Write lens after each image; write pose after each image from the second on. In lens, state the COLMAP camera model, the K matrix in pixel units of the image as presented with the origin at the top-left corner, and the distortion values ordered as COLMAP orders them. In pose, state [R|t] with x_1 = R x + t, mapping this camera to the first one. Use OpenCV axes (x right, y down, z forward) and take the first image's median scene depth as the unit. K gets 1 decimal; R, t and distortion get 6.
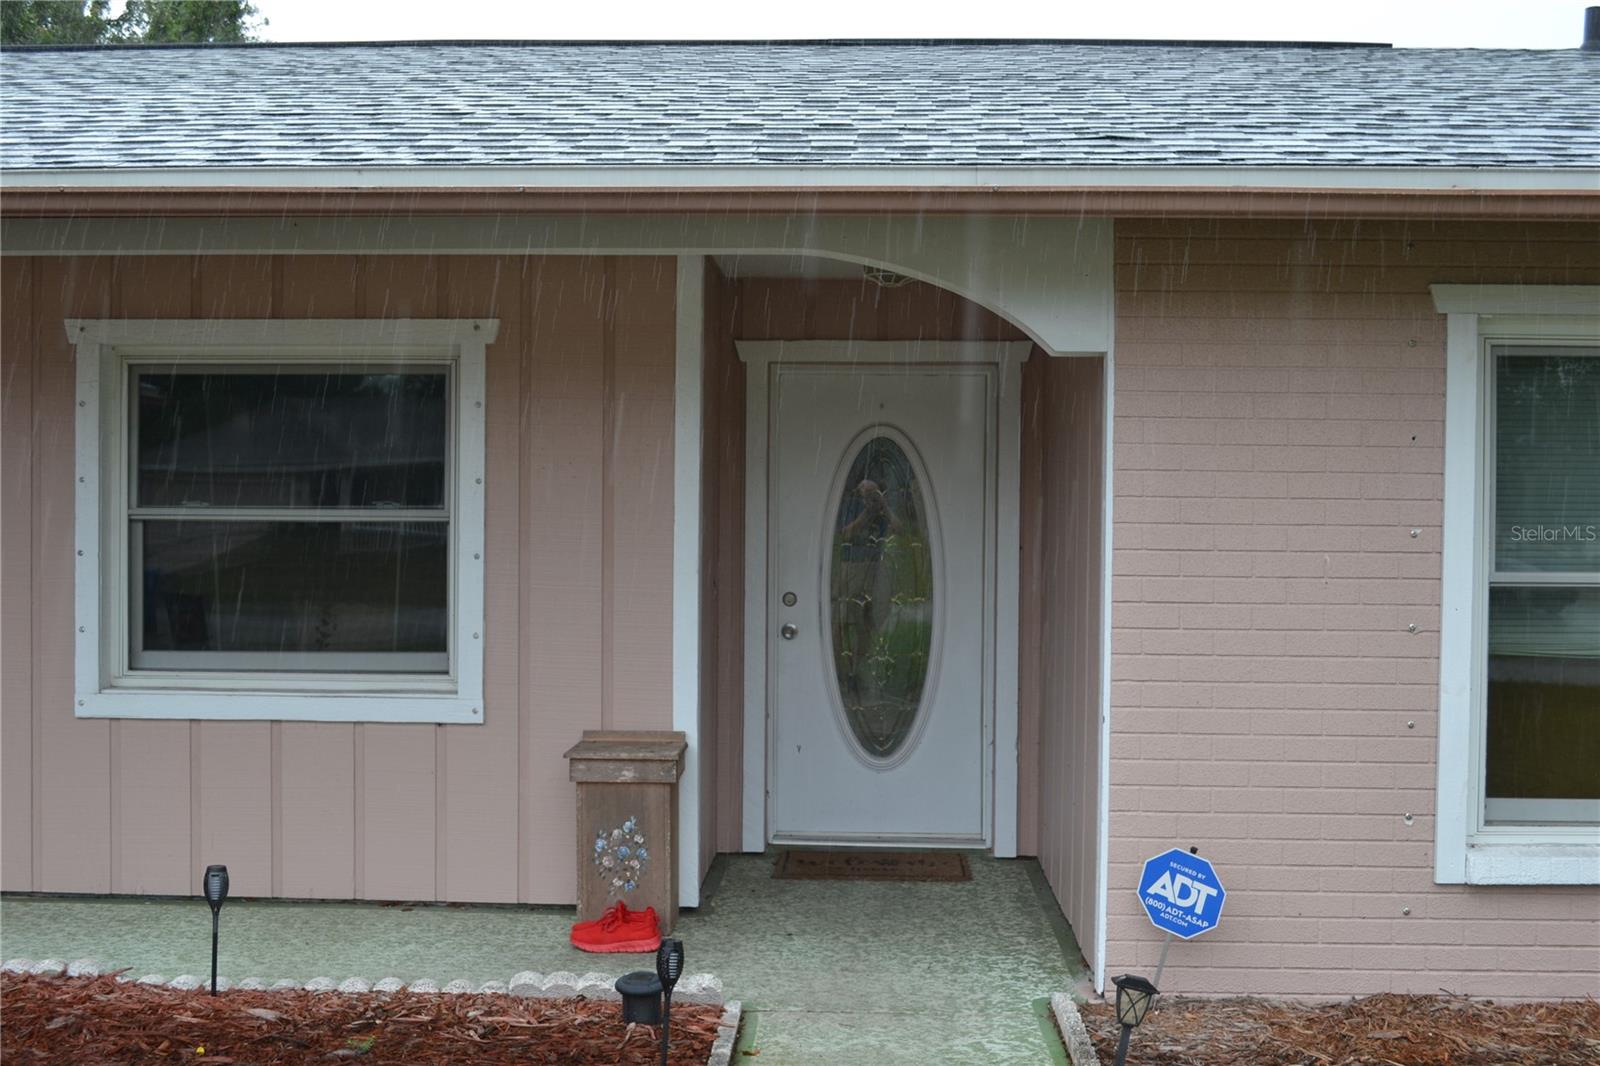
lens RADIAL K [[1693.5, 0, 800.0], [0, 1693.5, 533.0], [0, 0, 1]] dist [-0.073599, 0.033569]
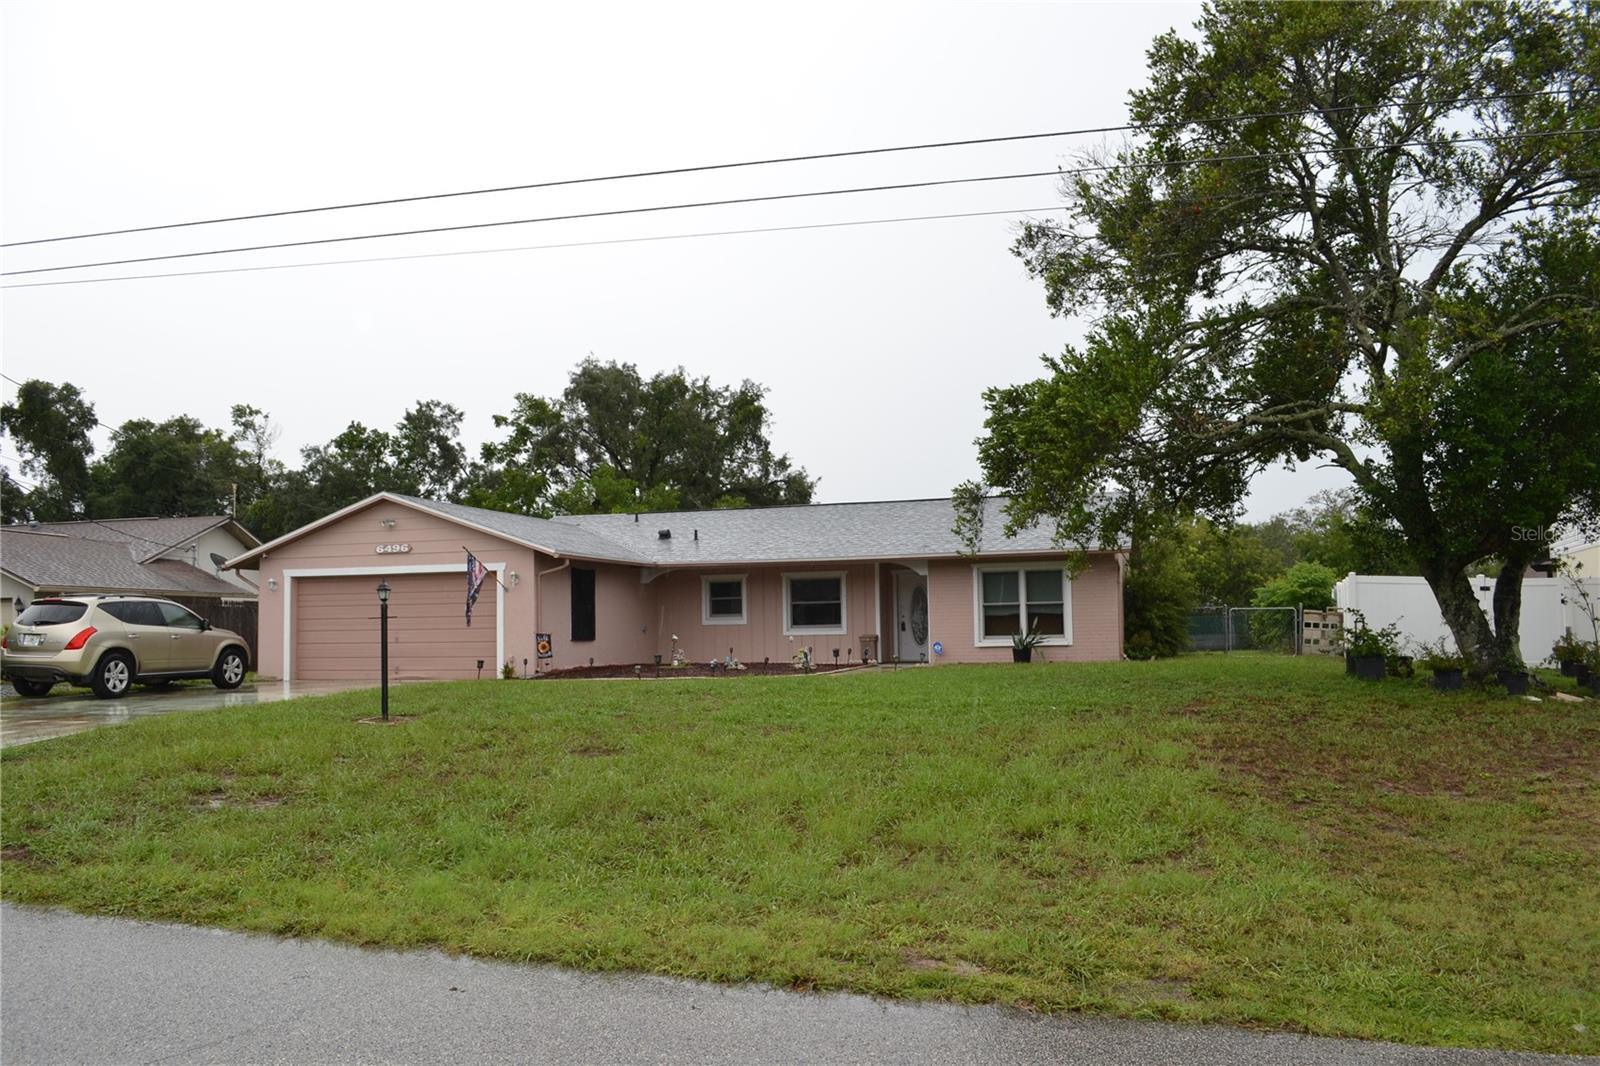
lens RADIAL K [[1279.6, 0, 800.0], [0, 1279.6, 533.0], [0, 0, 1]] dist [-0.083037, 0.013138]
pose [[0.974807, -0.031976, -0.220748, 0.709908], [0.008621, 0.994333, -0.105965, 0.240332], [0.222885, 0.101392, 0.969558, -3.714307]]
